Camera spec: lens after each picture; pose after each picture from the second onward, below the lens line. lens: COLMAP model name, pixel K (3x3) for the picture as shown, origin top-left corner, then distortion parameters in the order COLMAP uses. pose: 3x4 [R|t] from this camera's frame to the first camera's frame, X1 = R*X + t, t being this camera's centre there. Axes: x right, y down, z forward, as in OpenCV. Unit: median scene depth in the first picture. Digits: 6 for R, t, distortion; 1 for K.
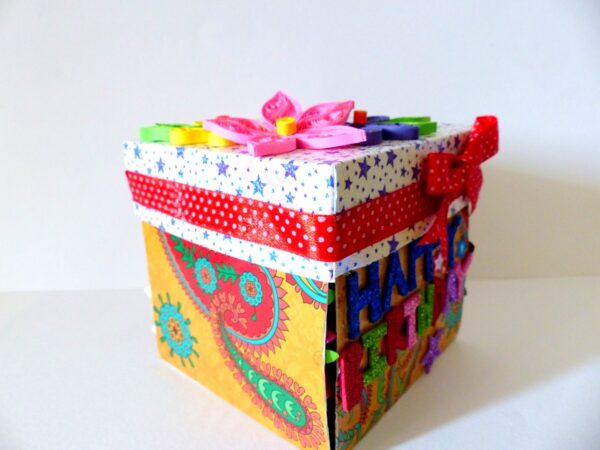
lens RADIAL K [[471.6, 0, 296.8], [0, 471.6, 206.9], [0, 0, 1]] dist [-0.052439, 0.059345]
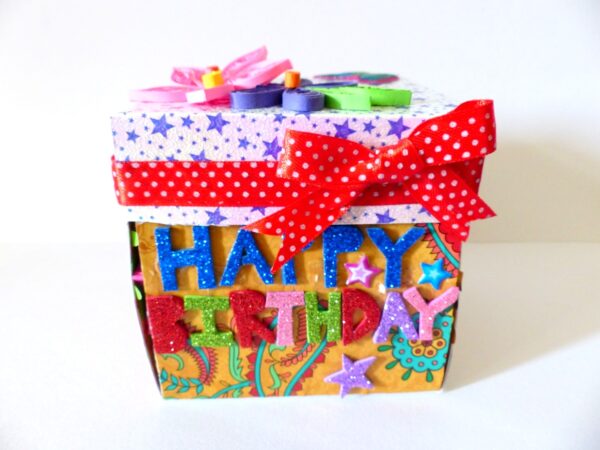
lens RADIAL K [[461.1, 0, 300.0], [0, 461.1, 225.0], [0, 0, 1]] dist [0.005146, 0.001378]
pose [[0.682589, 0.295759, -0.668280, 0.935320], [-0.222035, 0.955150, 0.195930, -0.122223], [0.696256, 0.014642, 0.717644, 0.456109]]
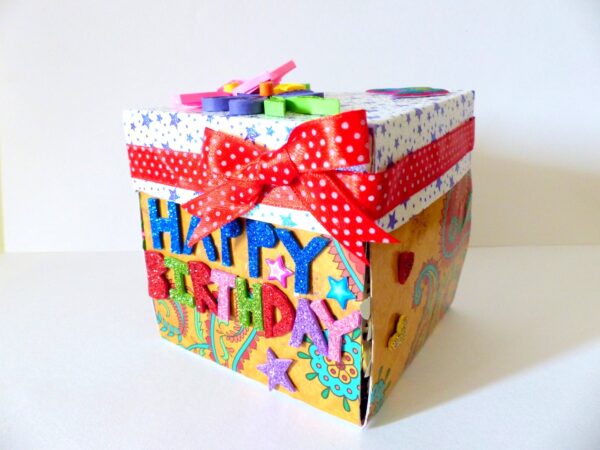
lens RADIAL K [[449.8, 0, 300.0], [0, 449.8, 225.0], [0, 0, 1]] dist [0.049005, -0.000385]
pose [[0.114439, 0.335976, -0.934892, 1.325932], [-0.270892, 0.915966, 0.296015, -0.273263], [0.955783, 0.219379, 0.195836, 1.095272]]
